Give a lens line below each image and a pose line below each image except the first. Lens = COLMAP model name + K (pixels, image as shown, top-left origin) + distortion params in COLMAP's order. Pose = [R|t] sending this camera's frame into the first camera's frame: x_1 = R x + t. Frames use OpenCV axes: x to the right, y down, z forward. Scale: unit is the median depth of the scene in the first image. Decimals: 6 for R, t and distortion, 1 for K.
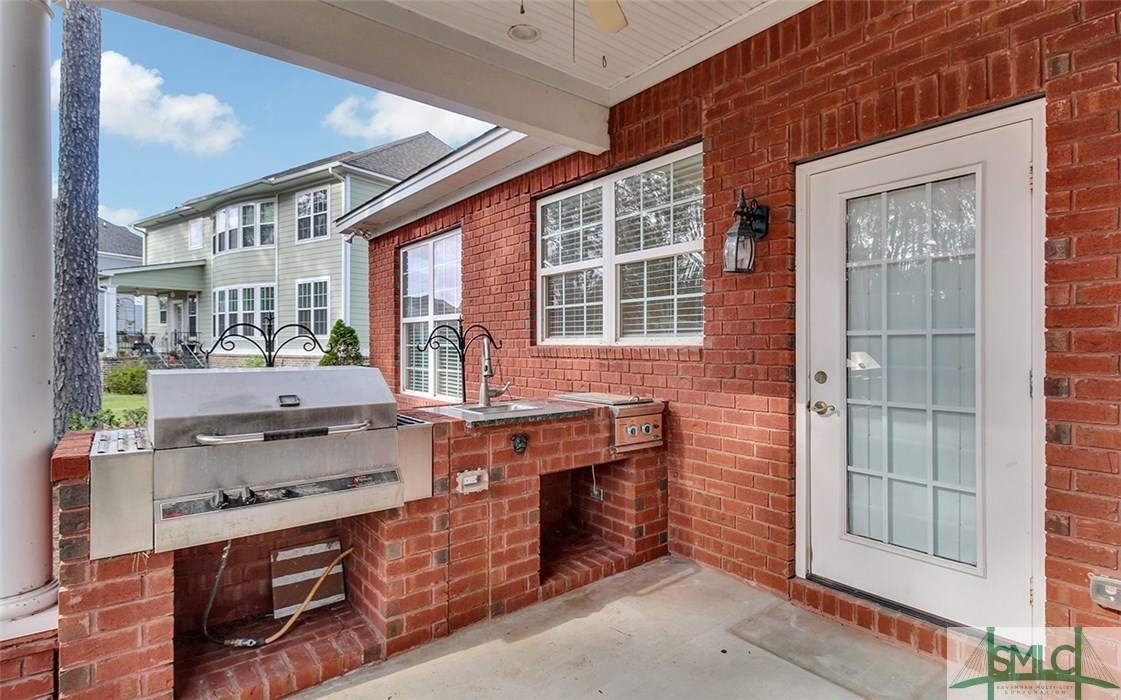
lens RADIAL K [[550.3, 0, 558.7], [0, 550.3, 347.2], [0, 0, 1]] dist [0.004817, 0.000155]
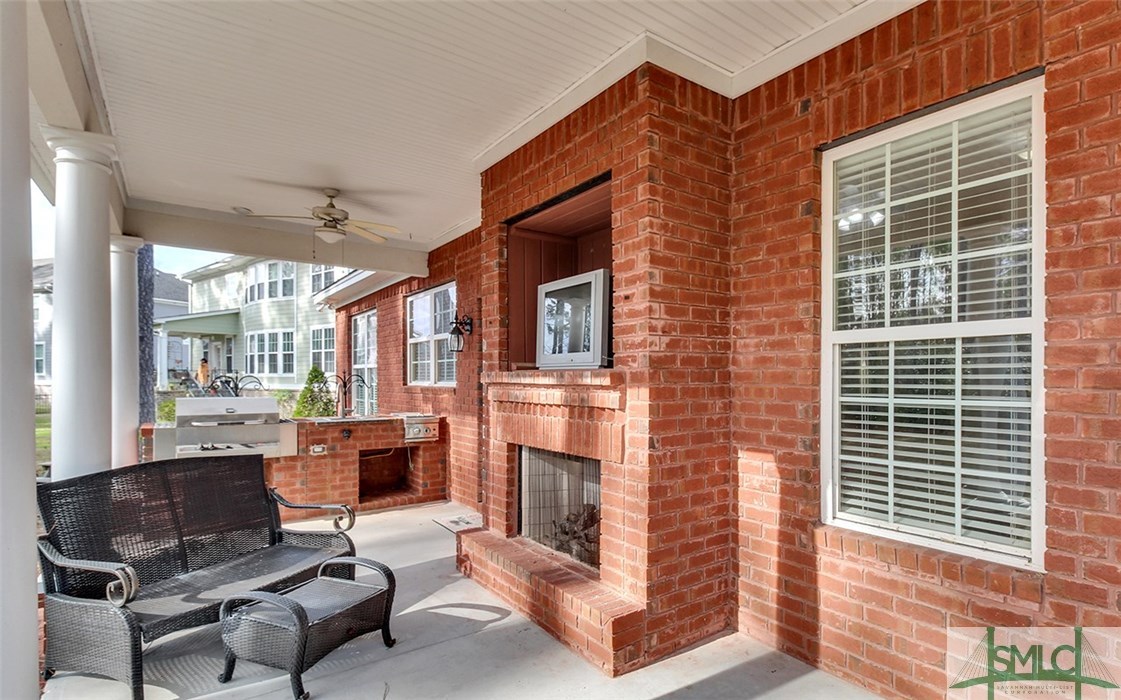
lens RADIAL K [[550.3, 0, 552.9], [0, 550.3, 384.6], [0, 0, 1]] dist [0.004817, 0.000155]
pose [[0.997744, 0.003604, -0.067039, 0.613657], [-0.003301, 0.999984, 0.004633, -0.018293], [0.067054, -0.004401, 0.997740, -0.745804]]
